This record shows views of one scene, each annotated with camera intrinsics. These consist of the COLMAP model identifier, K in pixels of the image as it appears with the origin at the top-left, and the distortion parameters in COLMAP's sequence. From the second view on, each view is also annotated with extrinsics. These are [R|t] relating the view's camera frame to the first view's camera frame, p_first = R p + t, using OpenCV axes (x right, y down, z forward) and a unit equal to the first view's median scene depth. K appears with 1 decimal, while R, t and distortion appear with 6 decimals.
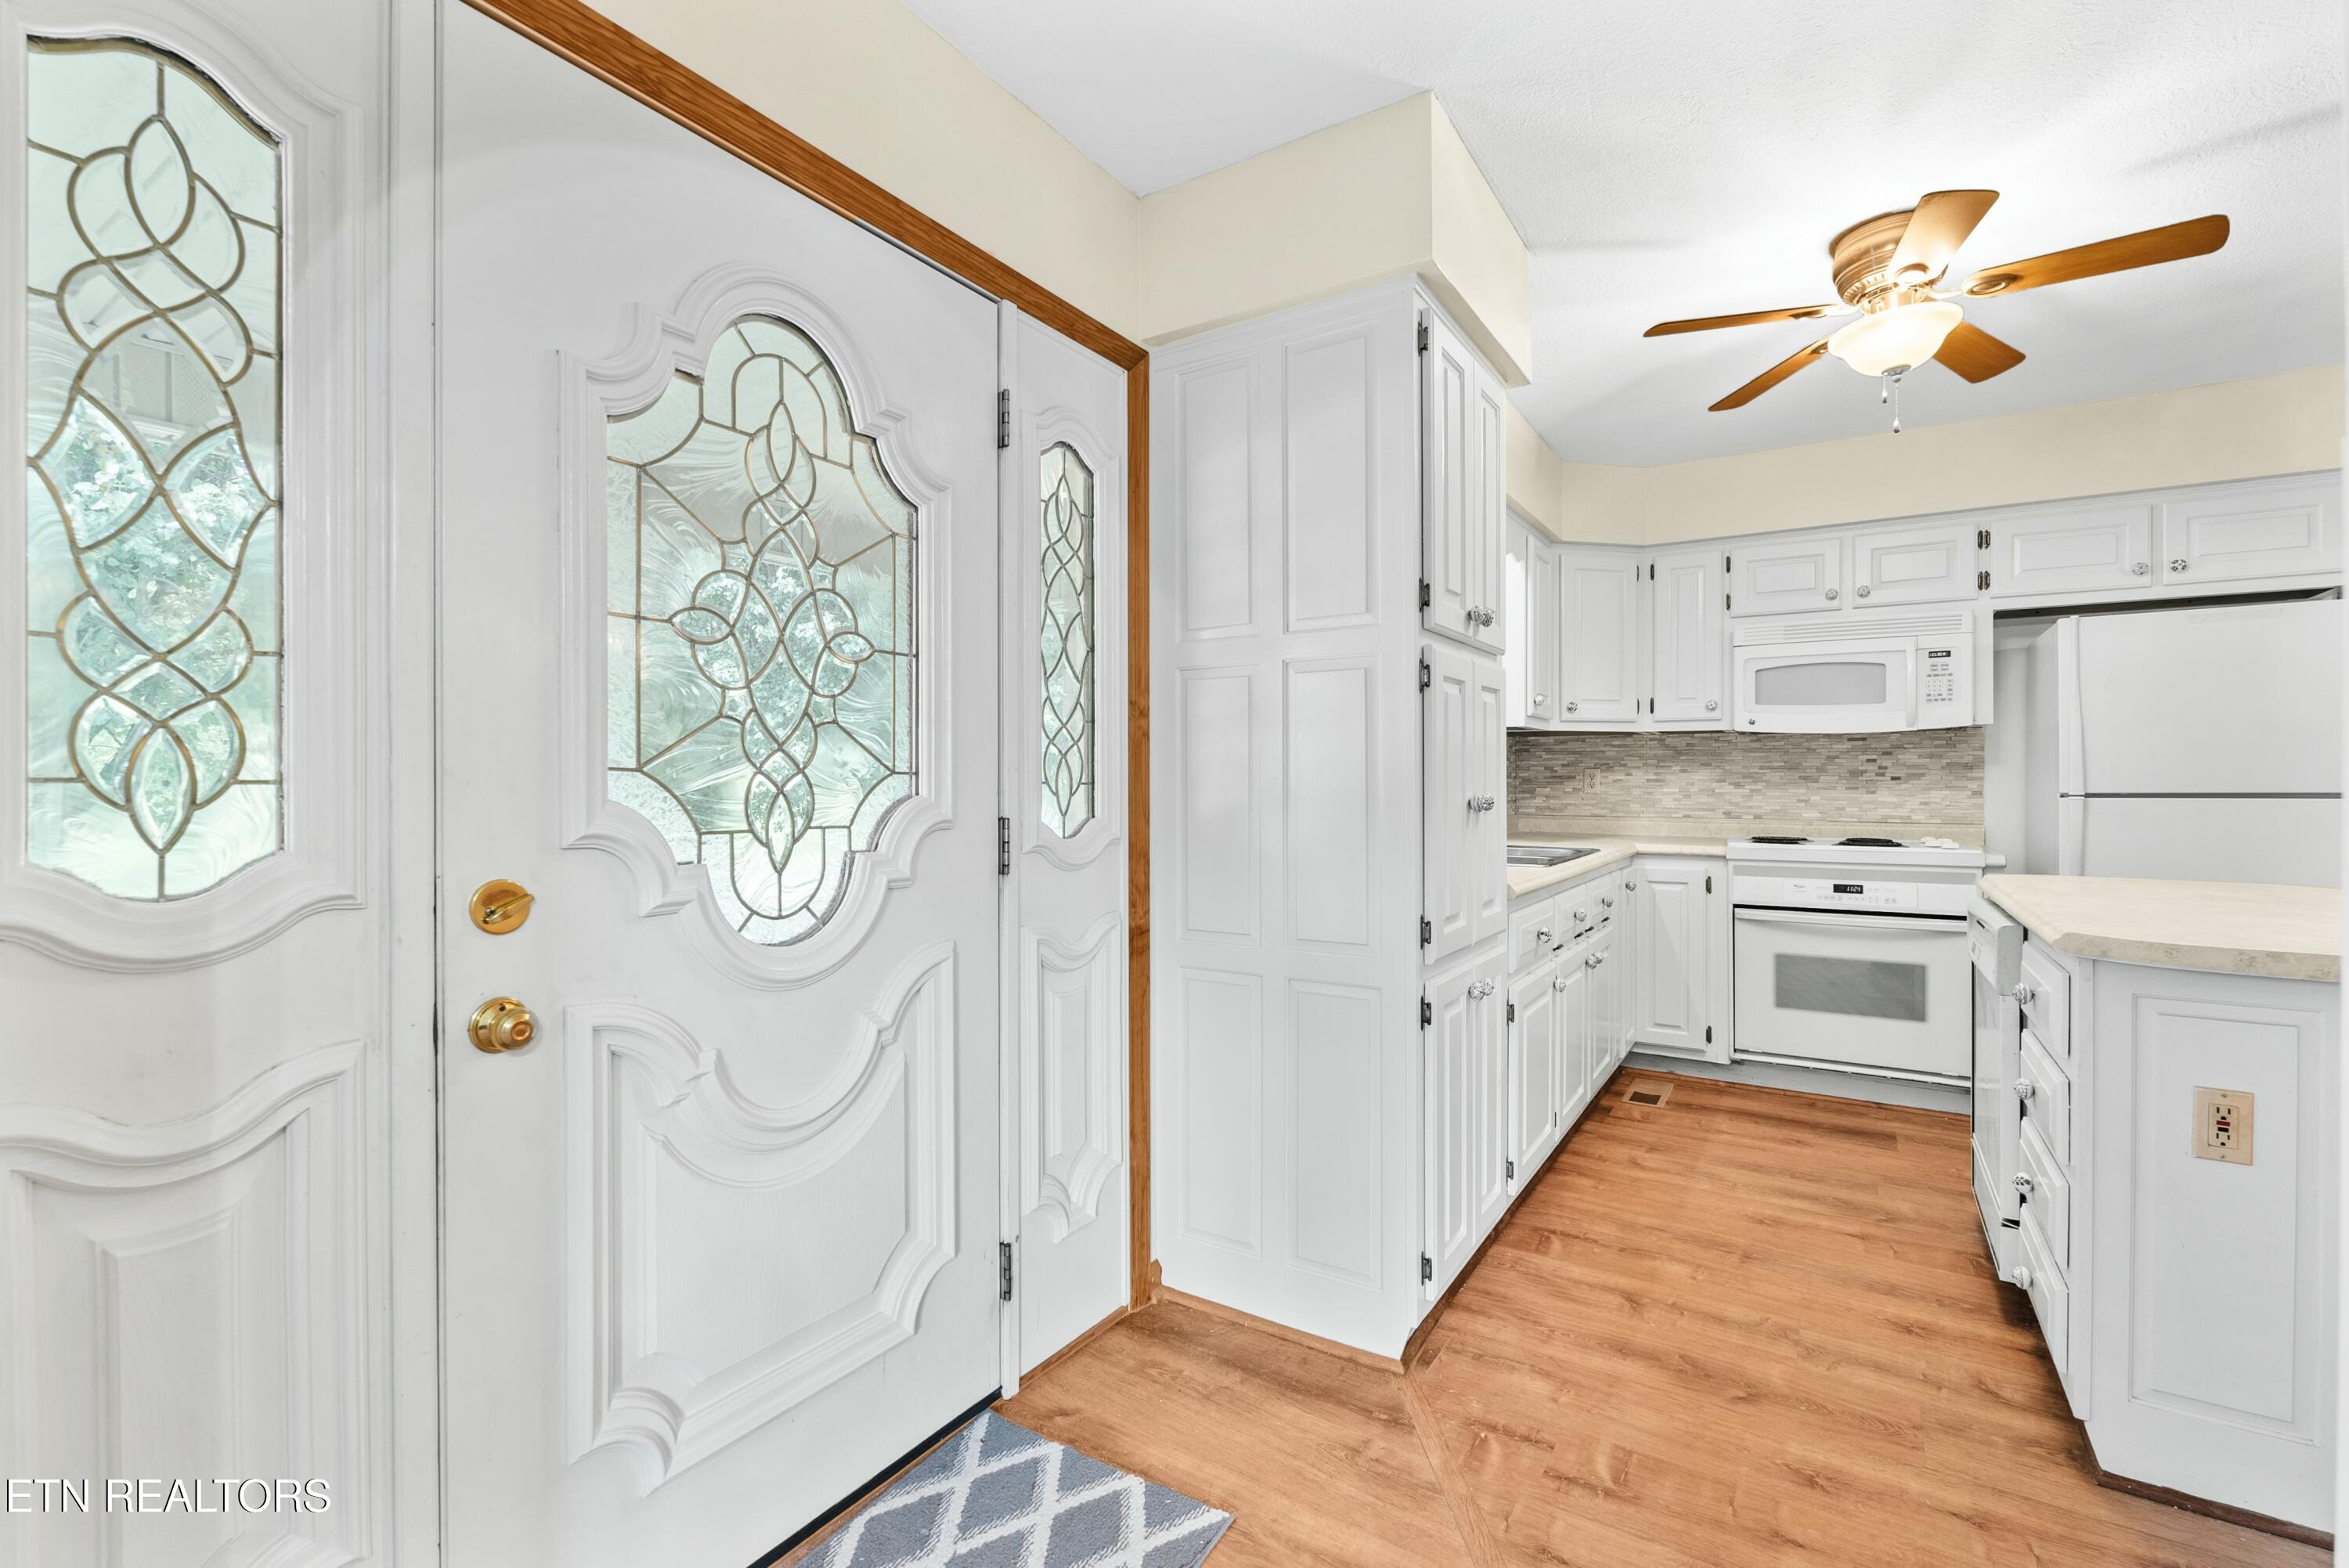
lens RADIAL K [[1032.5, 0, 1177.4], [0, 1032.5, 784.1], [0, 0, 1]] dist [-0.007438, 0.000867]
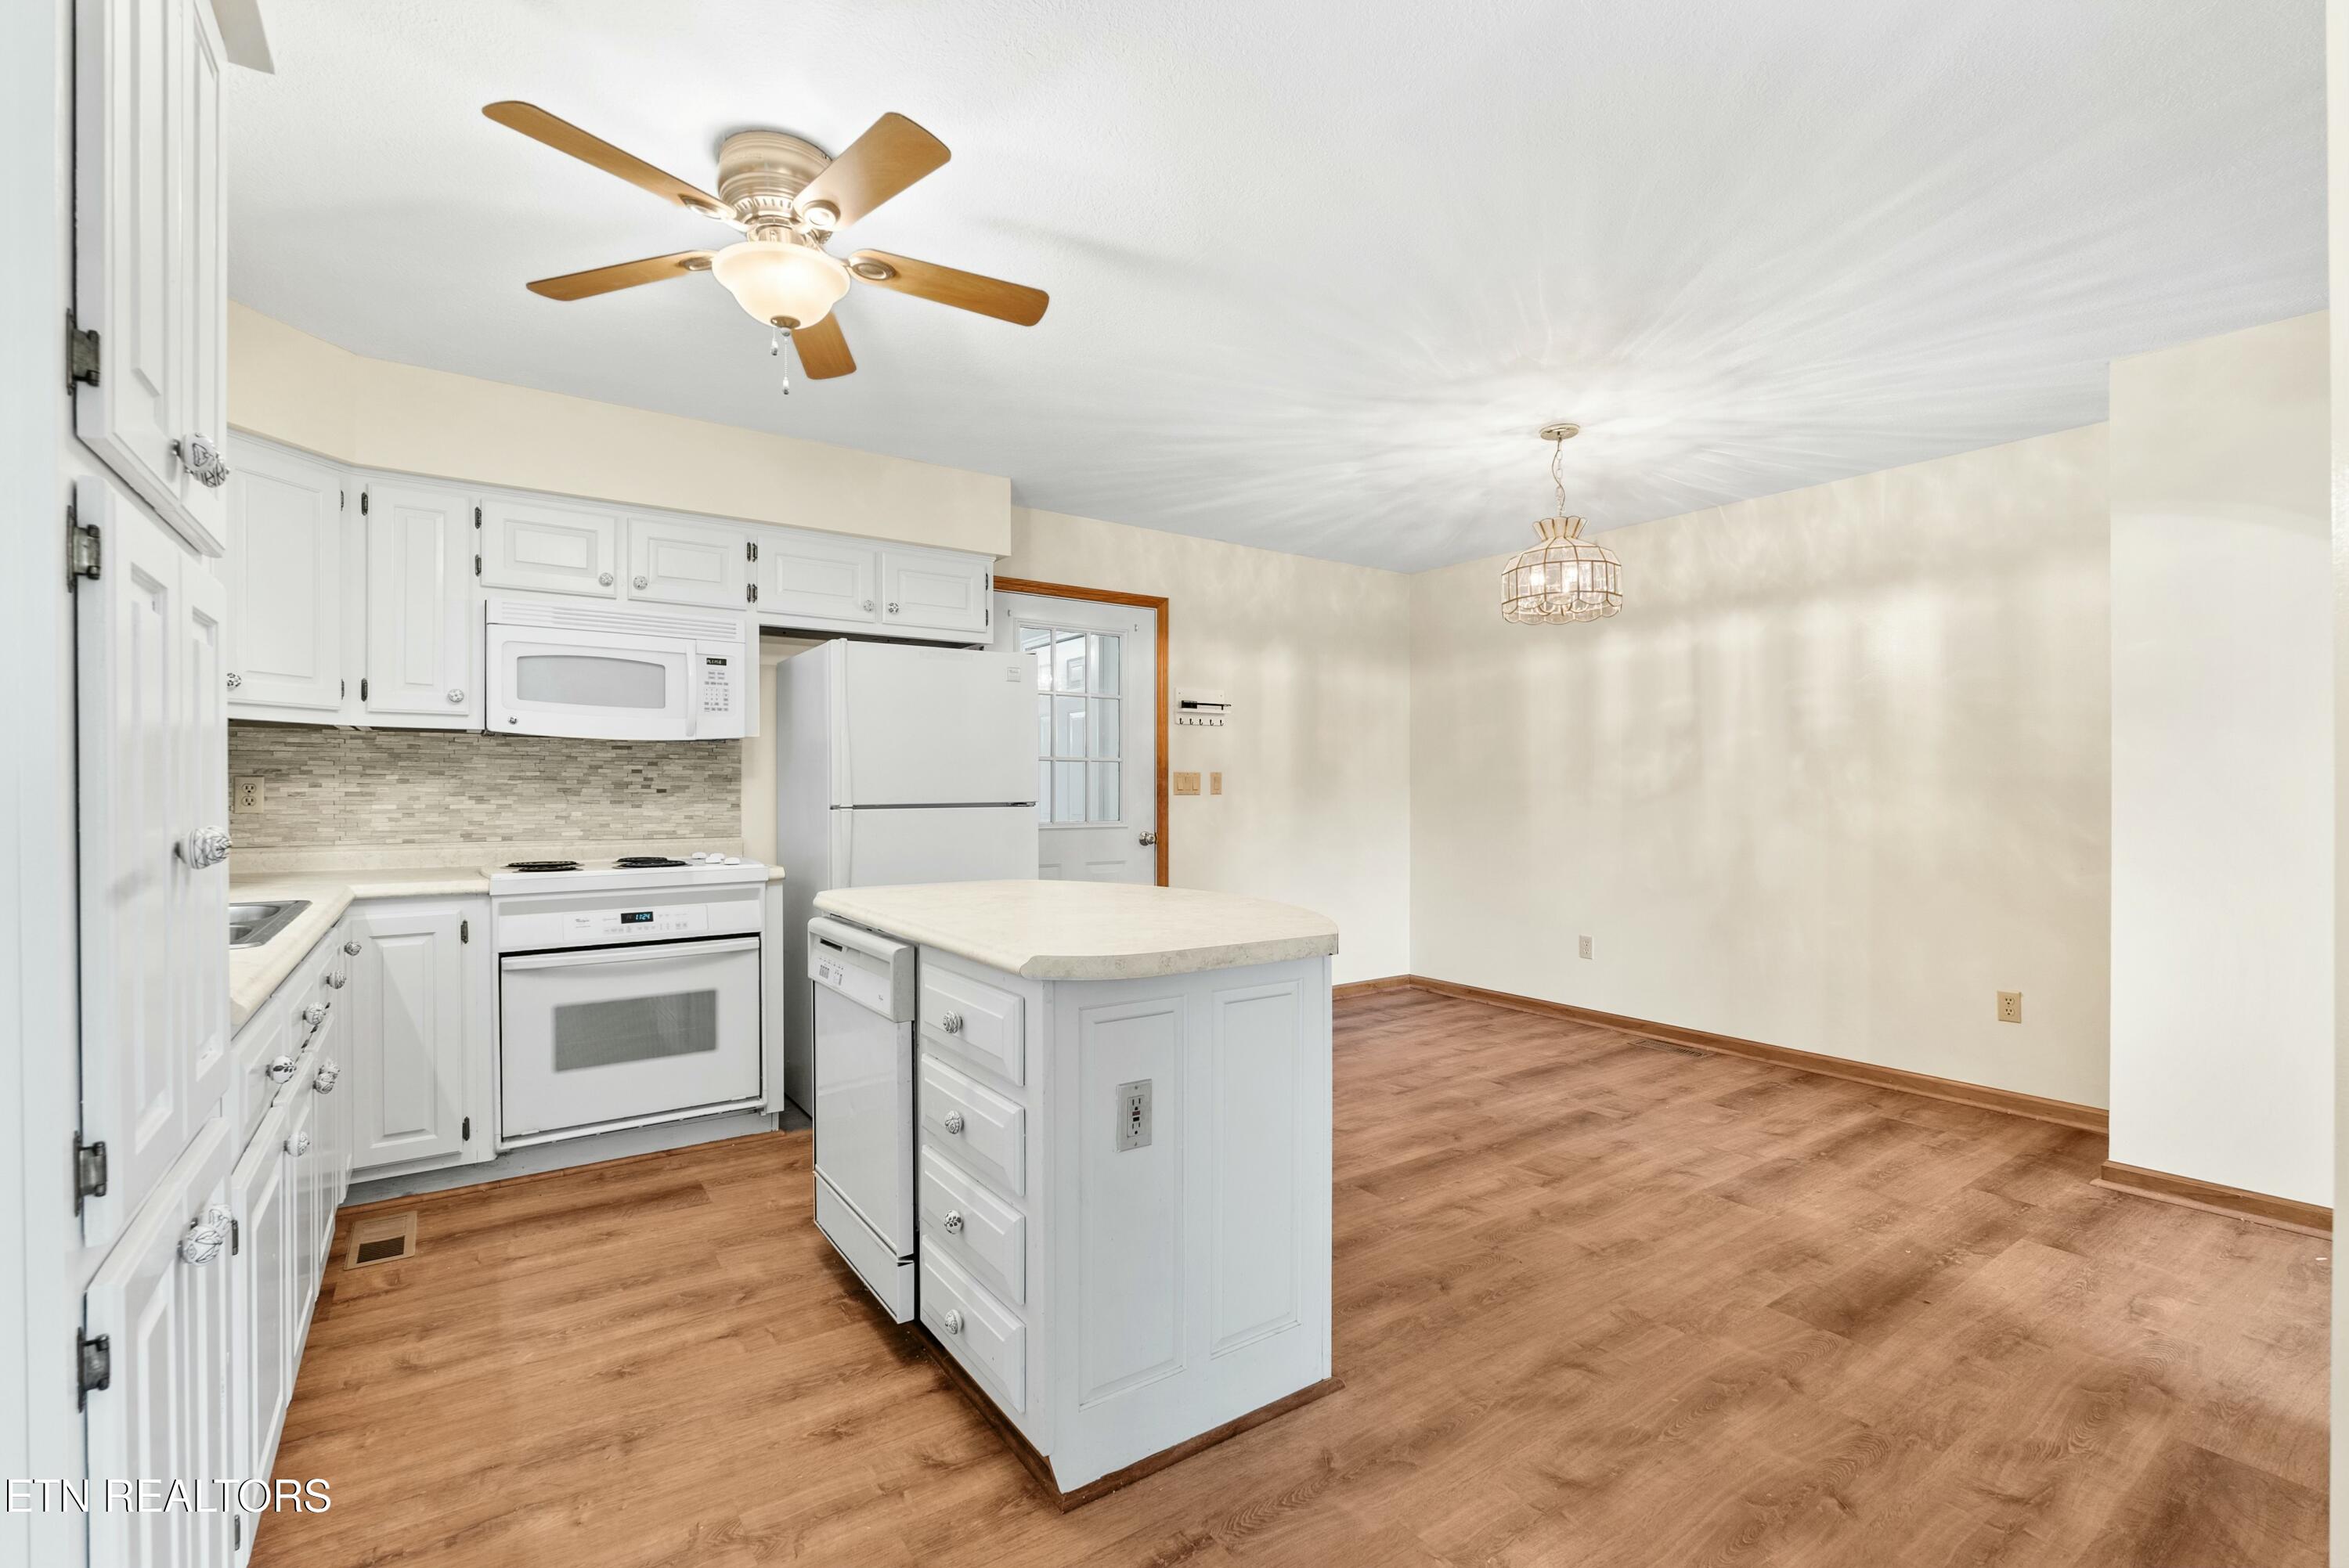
lens RADIAL K [[1031.2, 0, 1178.7], [0, 1031.2, 791.7], [0, 0, 1]] dist [-0.009064, 0.001907]
pose [[0.374889, -0.001927, 0.927068, 0.013018], [0.003927, 0.999992, 0.000491, -0.003912], [-0.927062, 0.003457, 0.374893, 0.242144]]
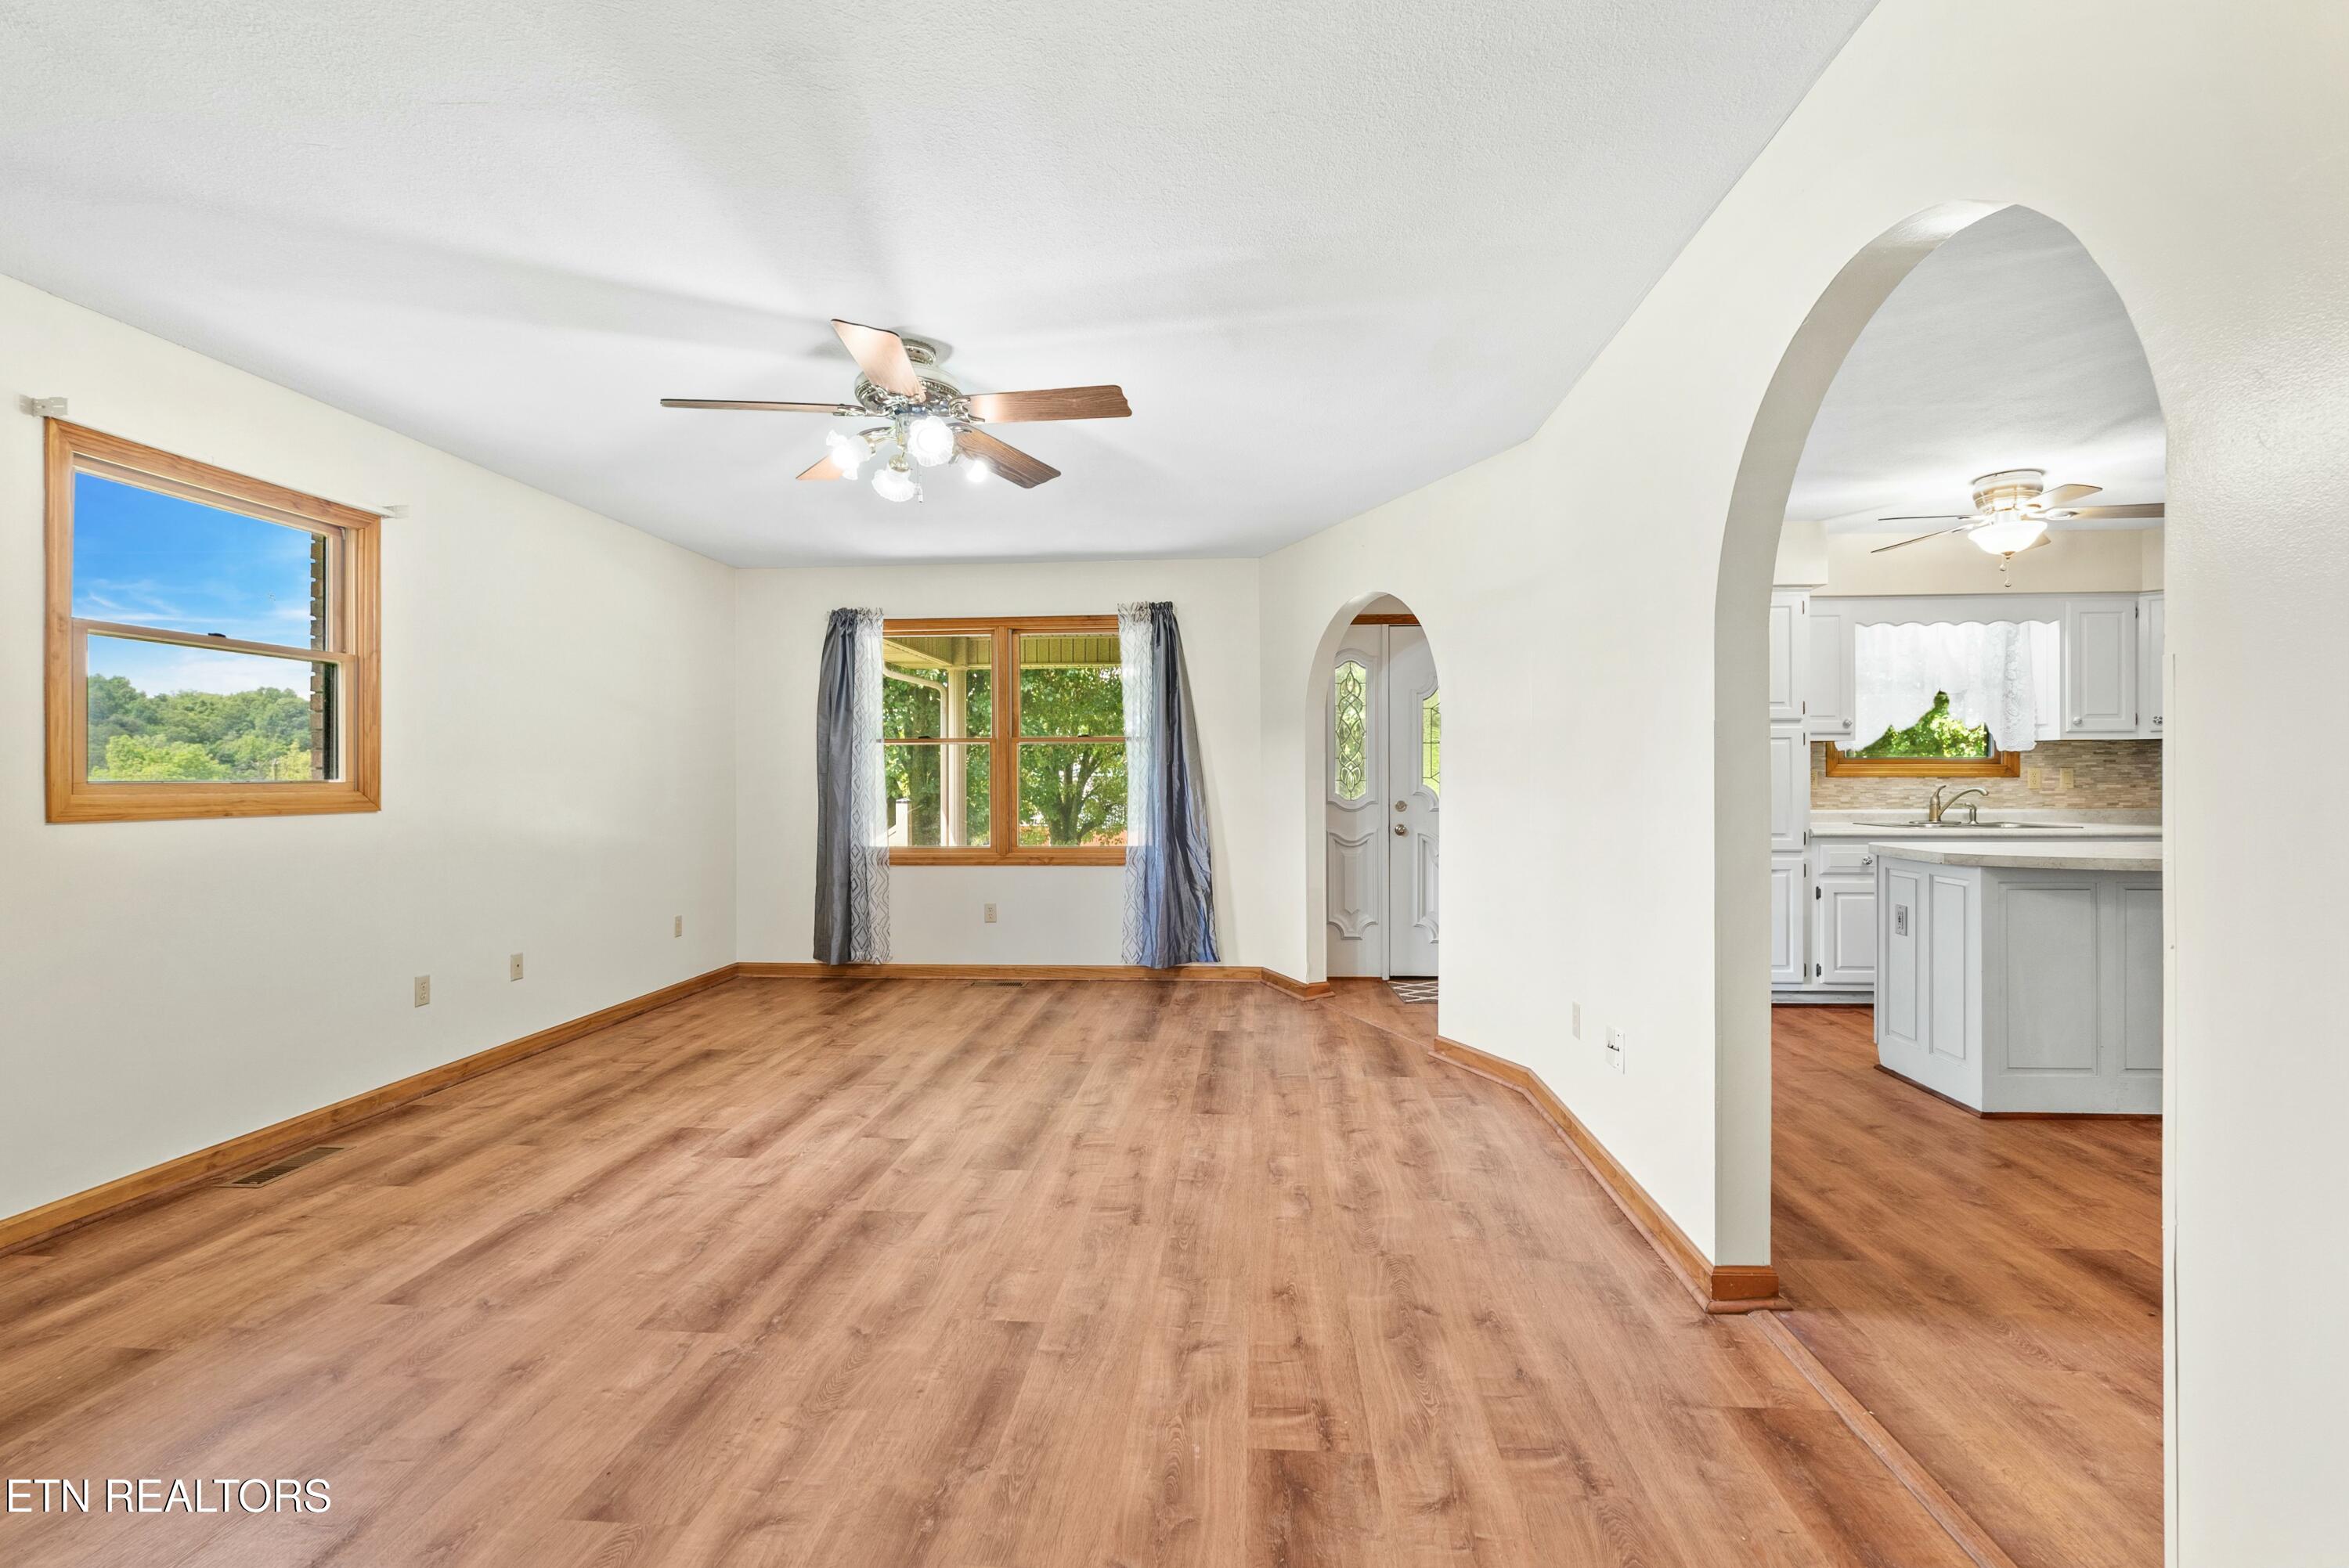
lens RADIAL K [[1038.6, 0, 1180.3], [0, 1038.6, 780.7], [0, 0, 1]] dist [-0.008215, -0.000142]
pose [[0.478272, -0.000248, -0.878212, 1.049571], [0.000687, 1.000000, 0.000092, -0.001378], [0.878212, -0.000647, 0.478272, -0.755899]]
